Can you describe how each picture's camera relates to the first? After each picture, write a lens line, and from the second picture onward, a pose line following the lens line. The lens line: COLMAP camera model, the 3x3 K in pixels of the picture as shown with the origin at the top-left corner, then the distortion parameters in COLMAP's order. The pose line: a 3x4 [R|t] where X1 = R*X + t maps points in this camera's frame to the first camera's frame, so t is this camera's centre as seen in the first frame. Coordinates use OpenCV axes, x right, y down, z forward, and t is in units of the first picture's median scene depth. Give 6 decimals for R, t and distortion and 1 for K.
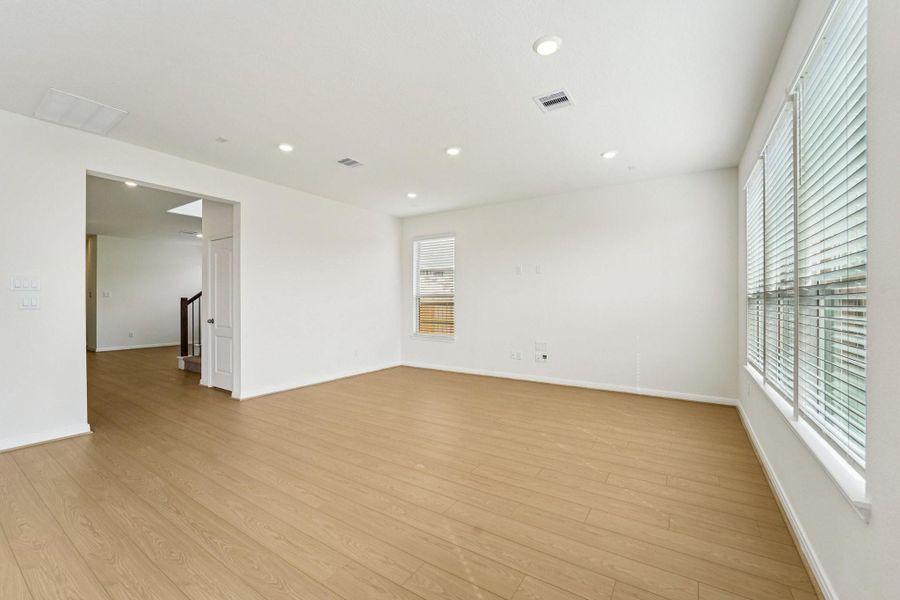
lens RADIAL K [[365.2, 0, 446.3], [0, 365.2, 308.4], [0, 0, 1]] dist [-0.029575, -0.000034]
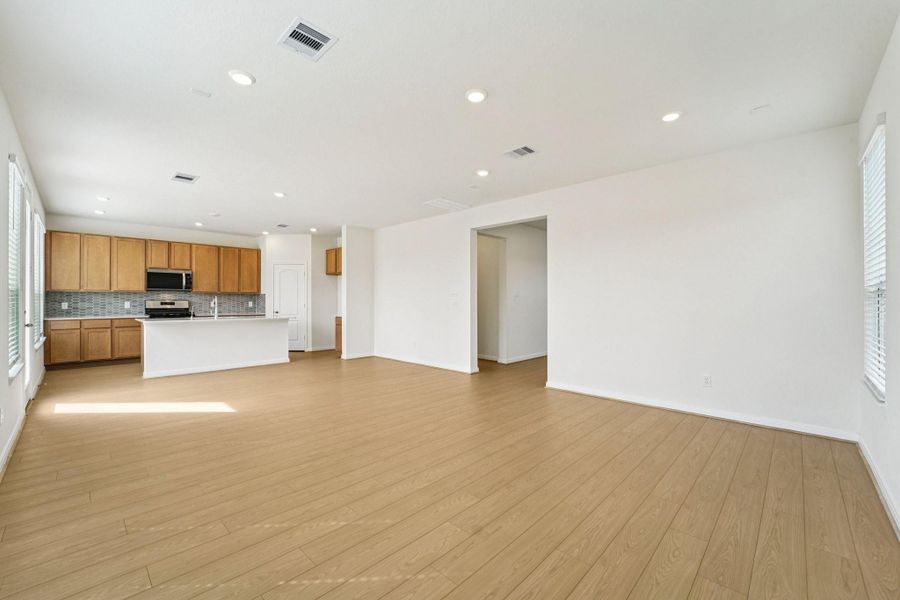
lens RADIAL K [[369.4, 0, 449.8], [0, 369.4, 301.9], [0, 0, 1]] dist [-0.021012, 0.000015]
pose [[-0.173097, -0.003471, -0.984899, 0.571398], [-0.014863, 0.999889, -0.000912, -0.010079], [0.984793, 0.014481, -0.173130, 0.806054]]
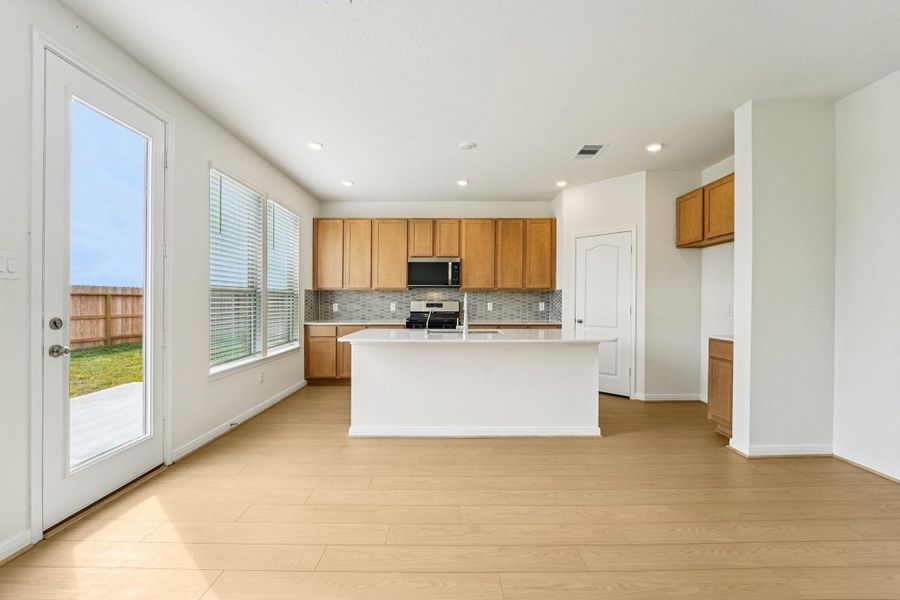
lens RADIAL K [[369.4, 0, 449.8], [0, 369.4, 301.9], [0, 0, 1]] dist [-0.021012, 0.000015]
pose [[-0.831314, -0.005078, -0.555780, -0.147600], [-0.013171, 0.999857, 0.010565, -0.009580], [0.555647, 0.016103, -0.831262, 0.334320]]
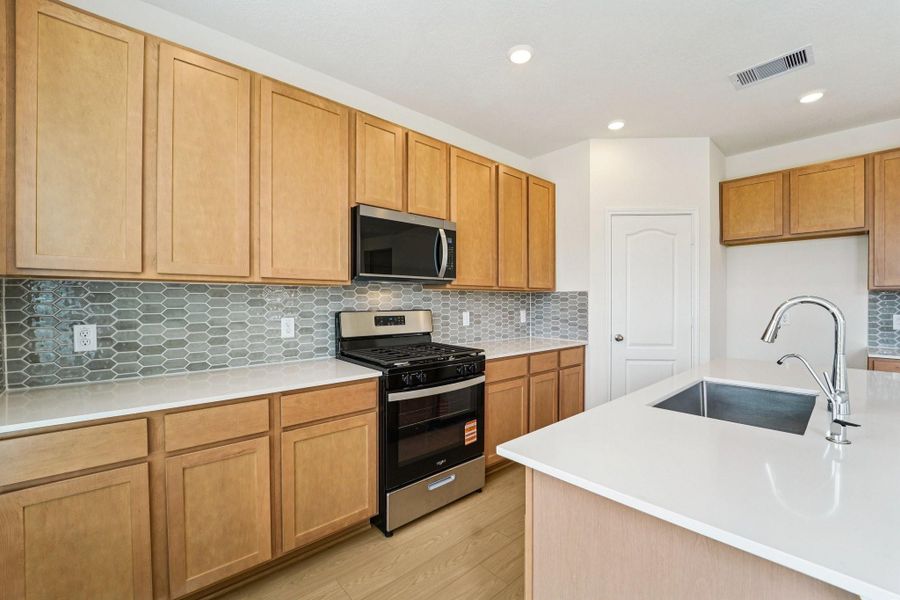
lens RADIAL K [[371.7, 0, 447.8], [0, 371.7, 304.0], [0, 0, 1]] dist [-0.010505, 0.000005]
pose [[-0.252524, -0.001817, -0.967589, -0.253184], [-0.011959, 0.999928, 0.001243, -0.011242], [0.967517, 0.011885, -0.252528, -0.420378]]
